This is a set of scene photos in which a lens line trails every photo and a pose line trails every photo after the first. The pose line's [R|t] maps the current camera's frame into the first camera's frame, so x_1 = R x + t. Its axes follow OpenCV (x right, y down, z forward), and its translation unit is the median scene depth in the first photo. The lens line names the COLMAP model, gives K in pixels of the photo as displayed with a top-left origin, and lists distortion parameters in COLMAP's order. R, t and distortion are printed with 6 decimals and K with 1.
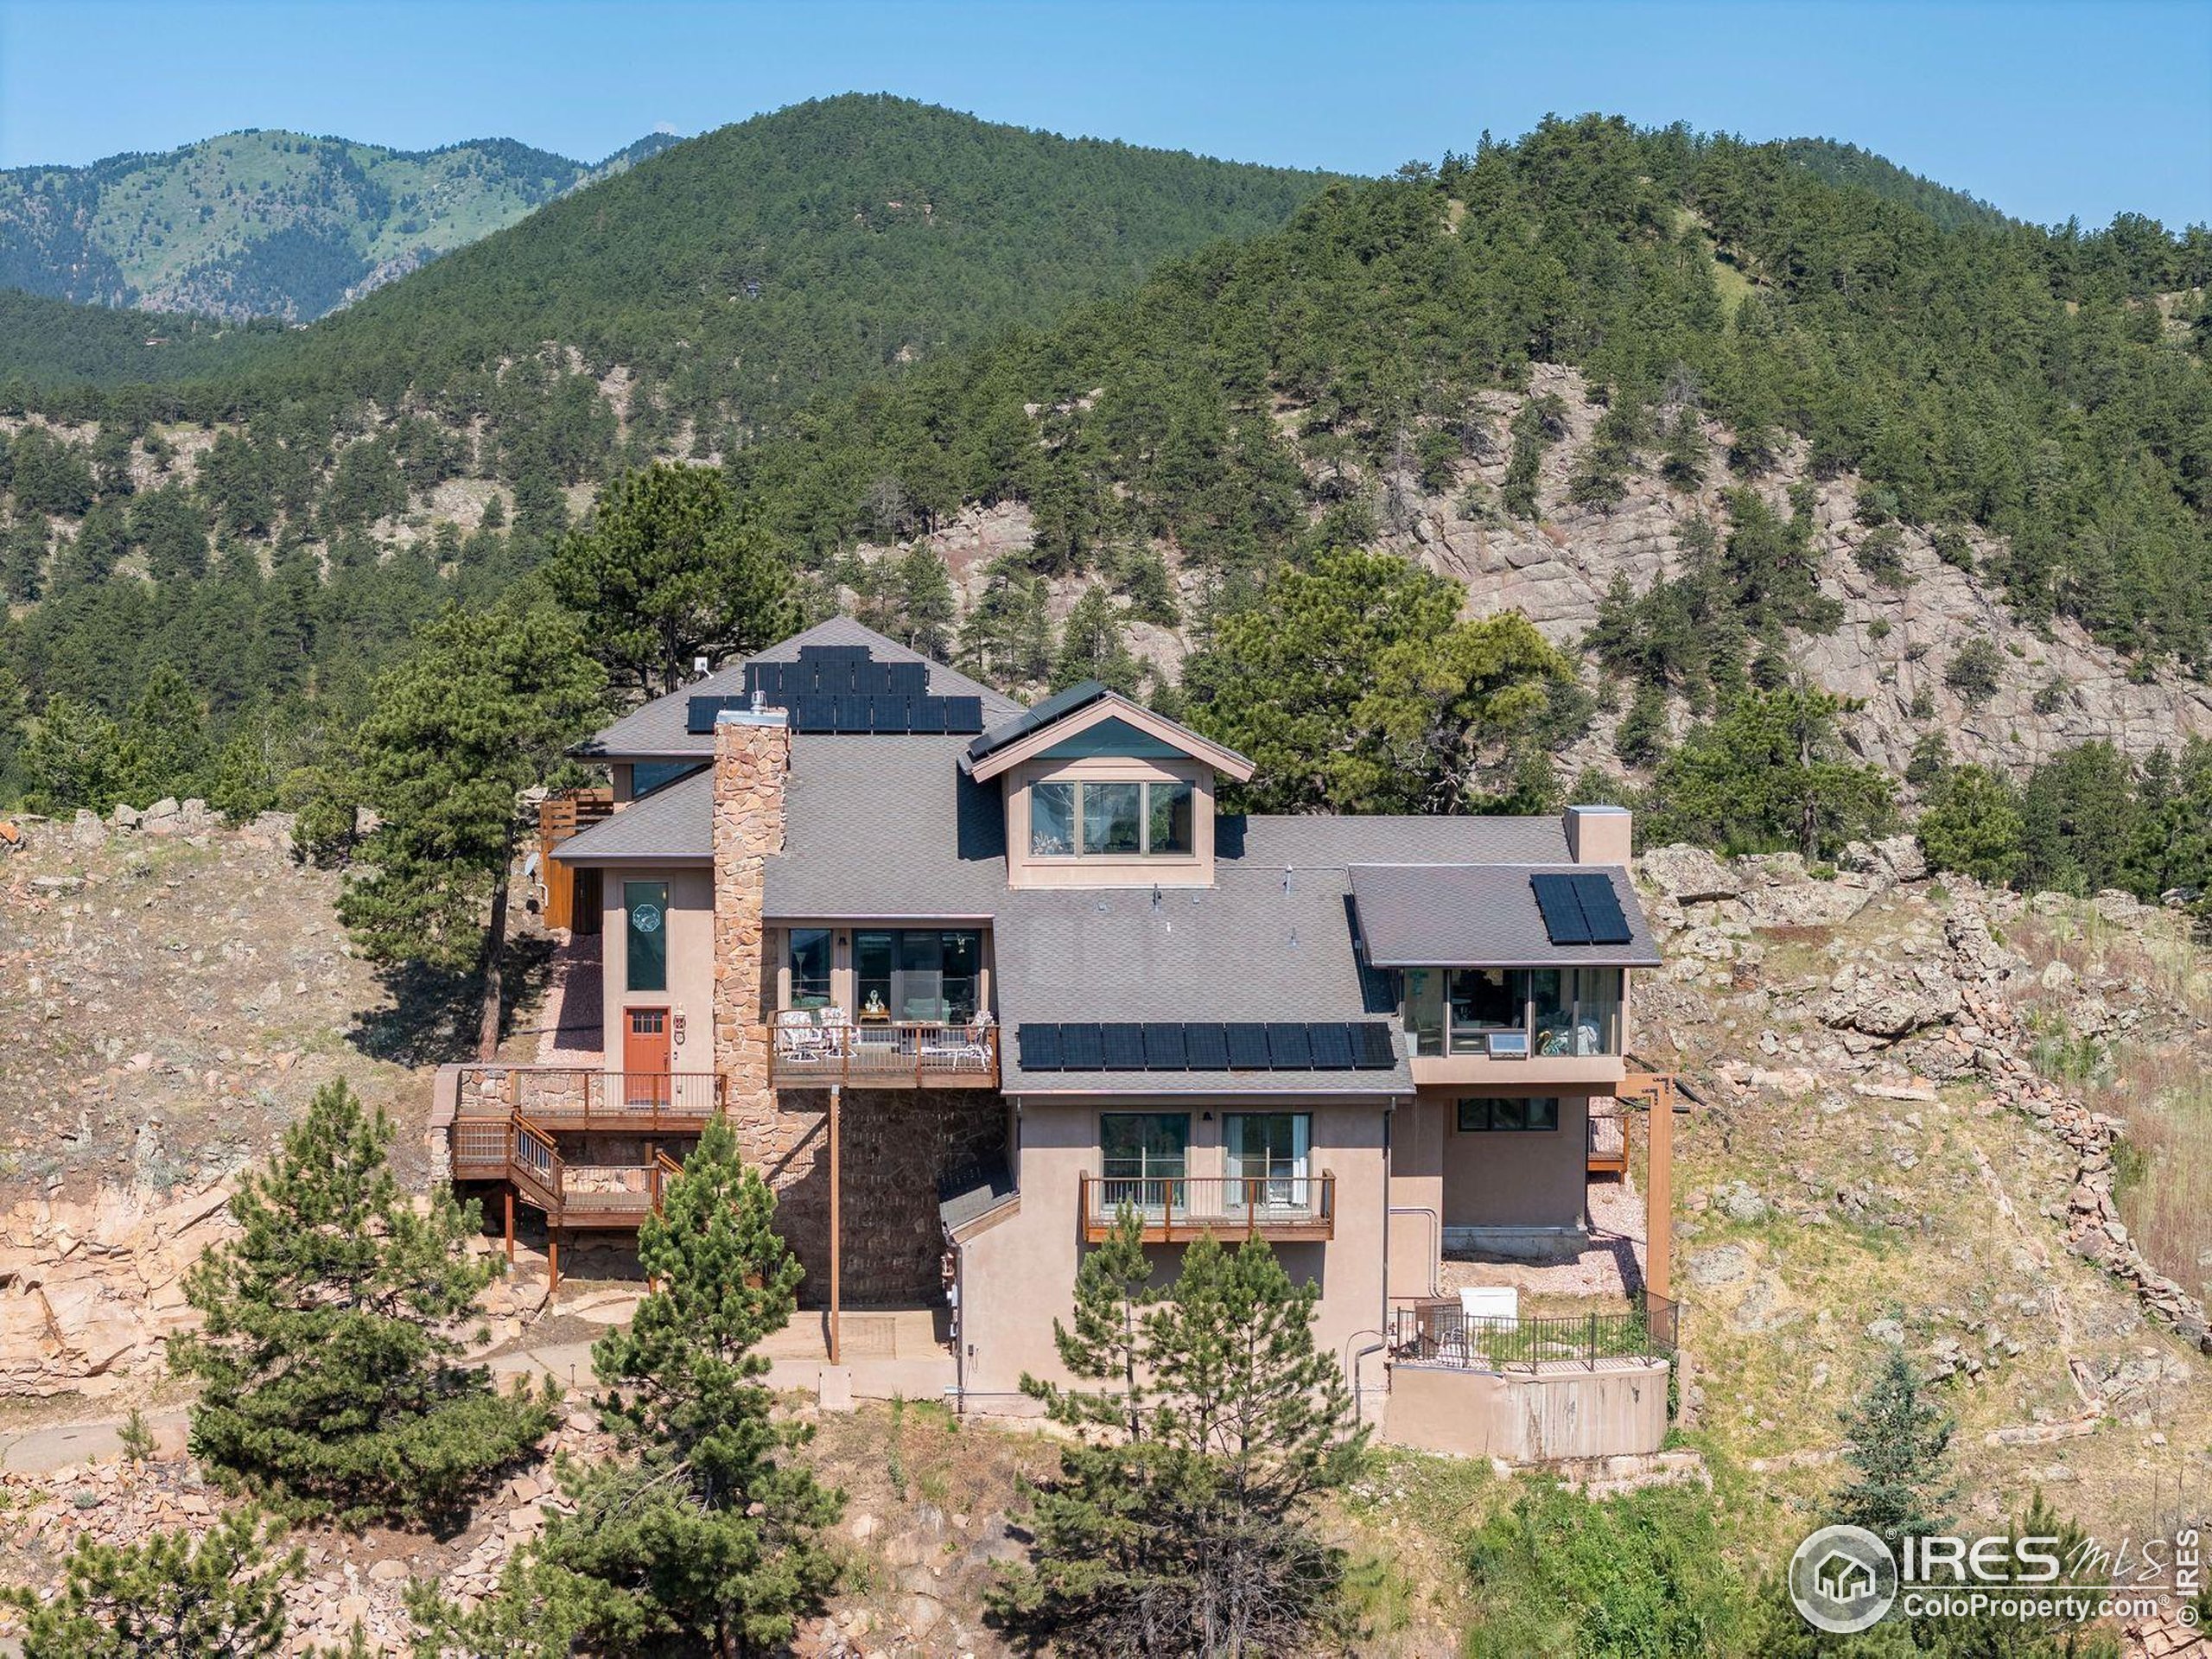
lens RADIAL K [[3867.9, 0, 1106.0], [0, 3867.9, 829.5], [0, 0, 1]] dist [-0.192651, 0.115037]
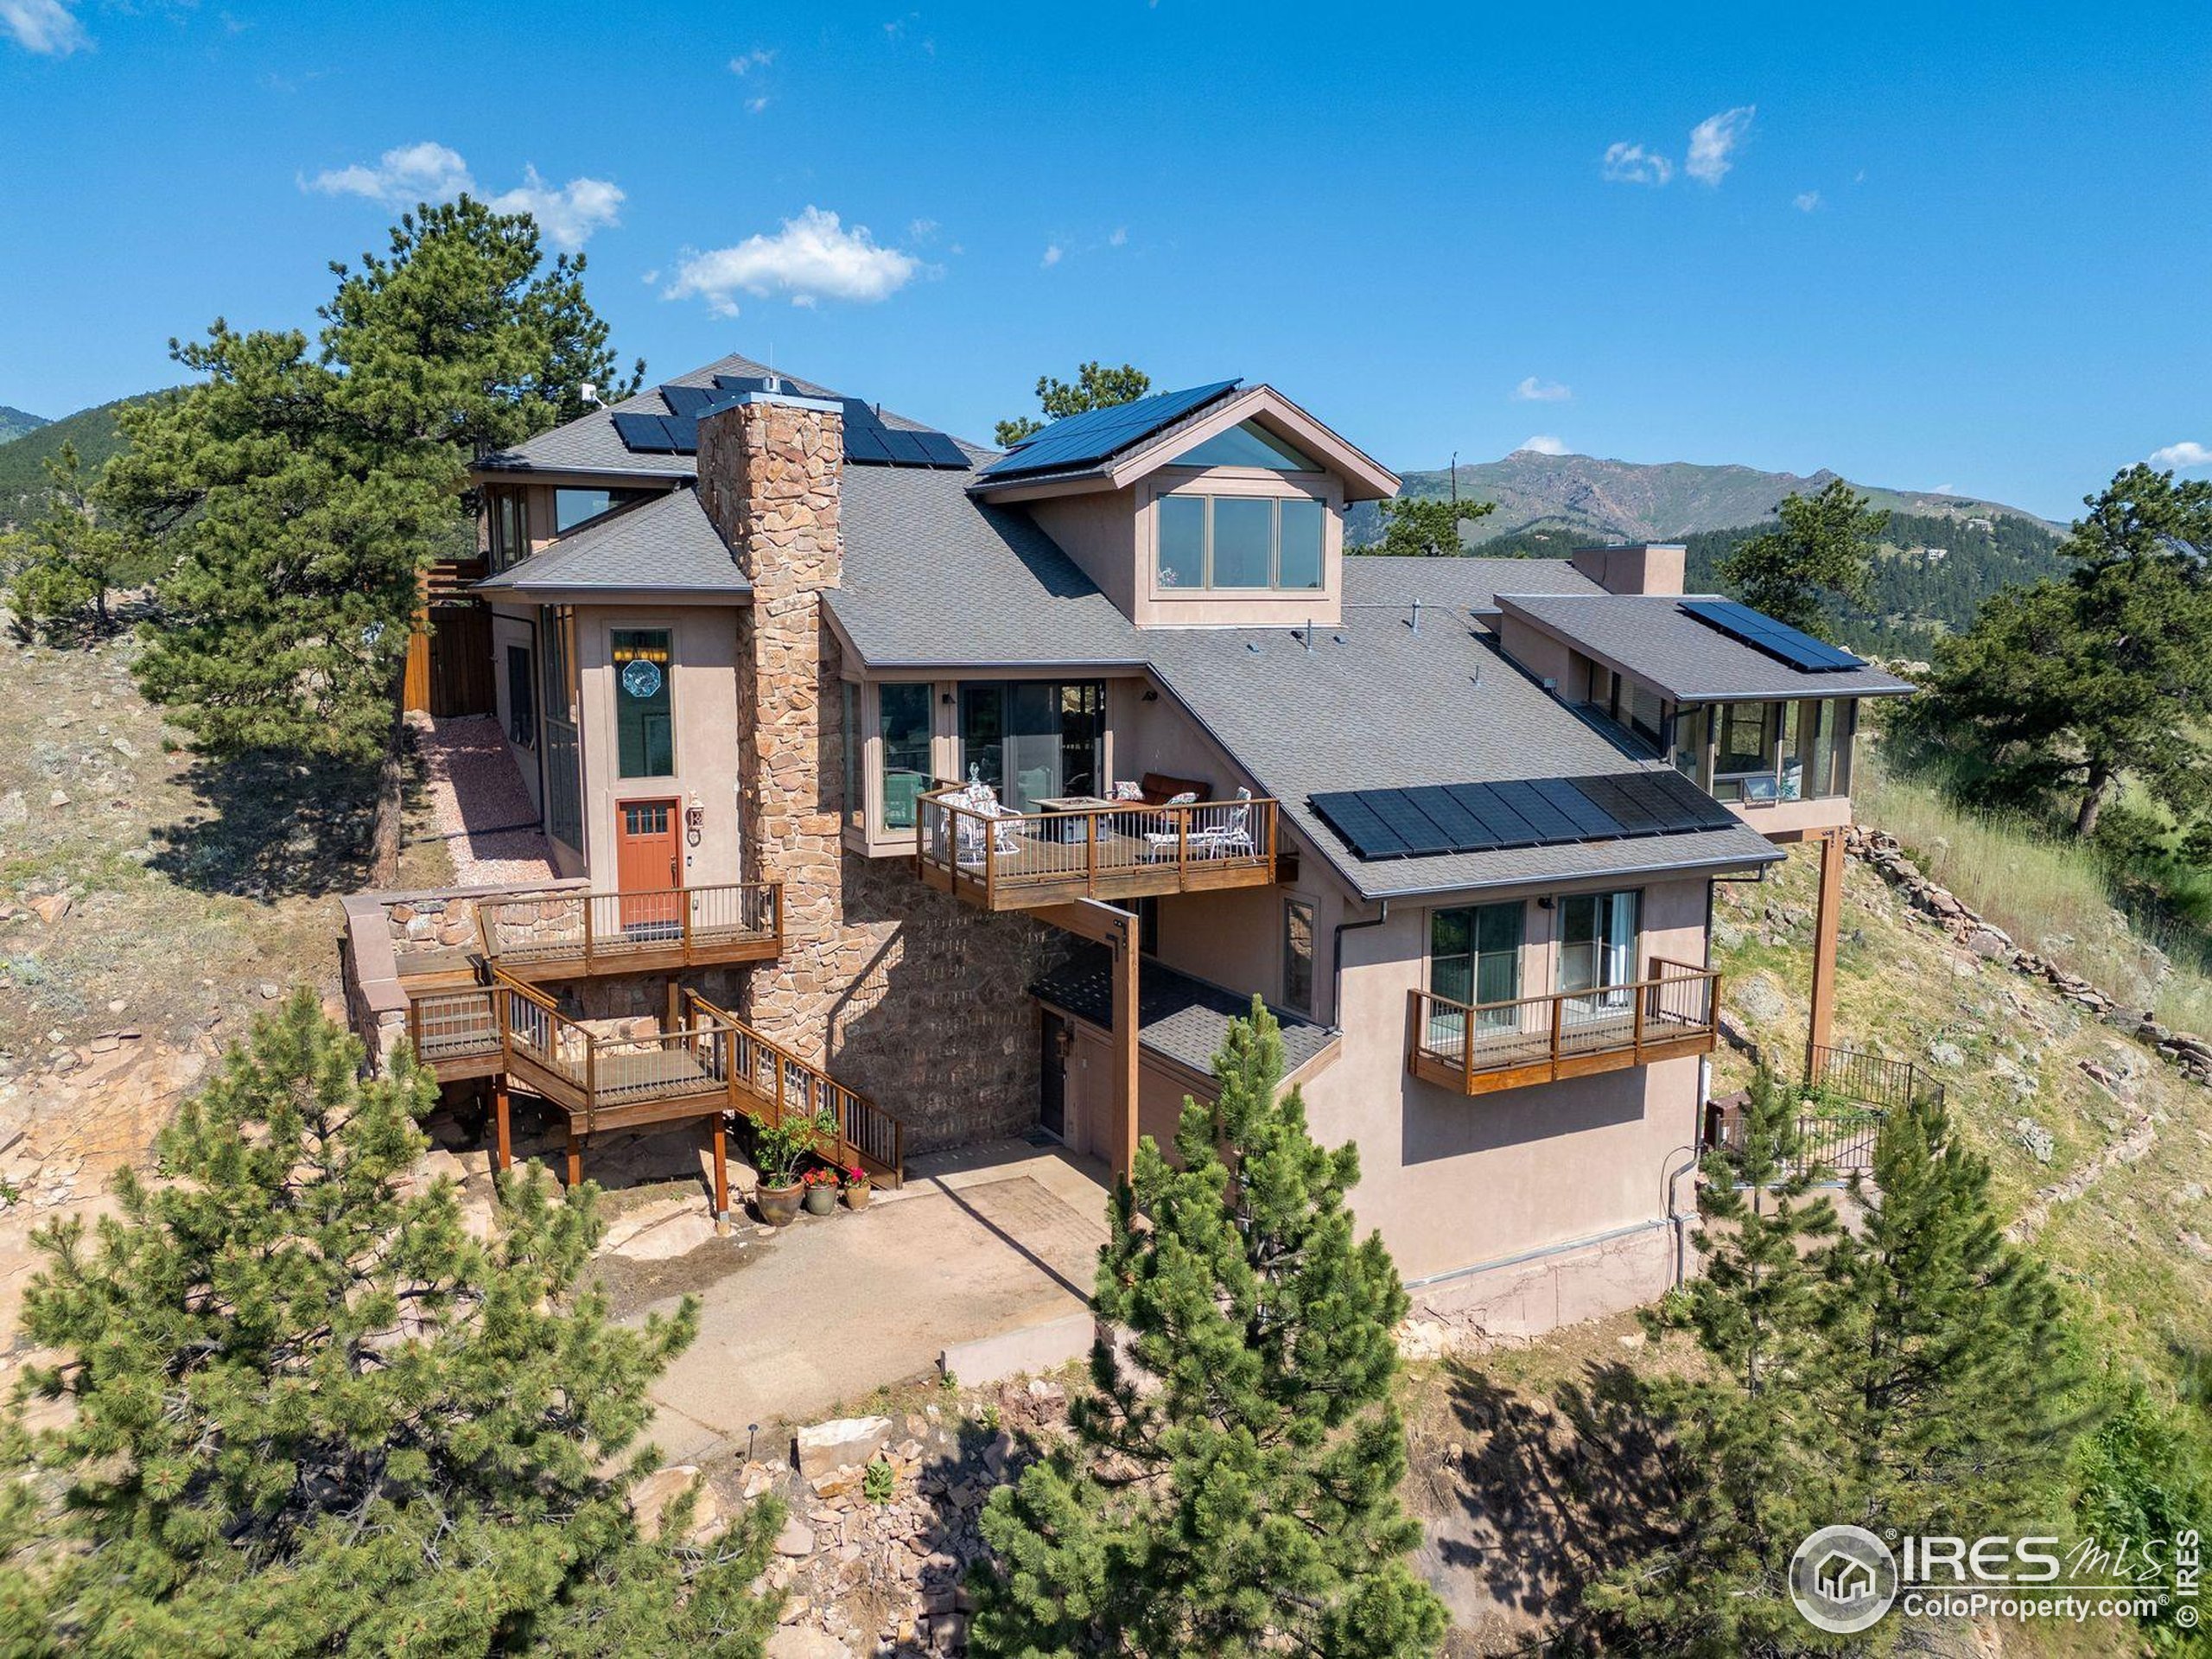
lens RADIAL K [[1548.3, 0, 1106.0], [0, 1548.3, 829.5], [0, 0, 1]] dist [0.030907, -0.001572]
pose [[0.908418, -0.060527, 0.413659, -0.163940], [0.026050, 0.995736, 0.088490, 0.027813], [-0.417251, -0.069610, 0.906121, 0.694714]]
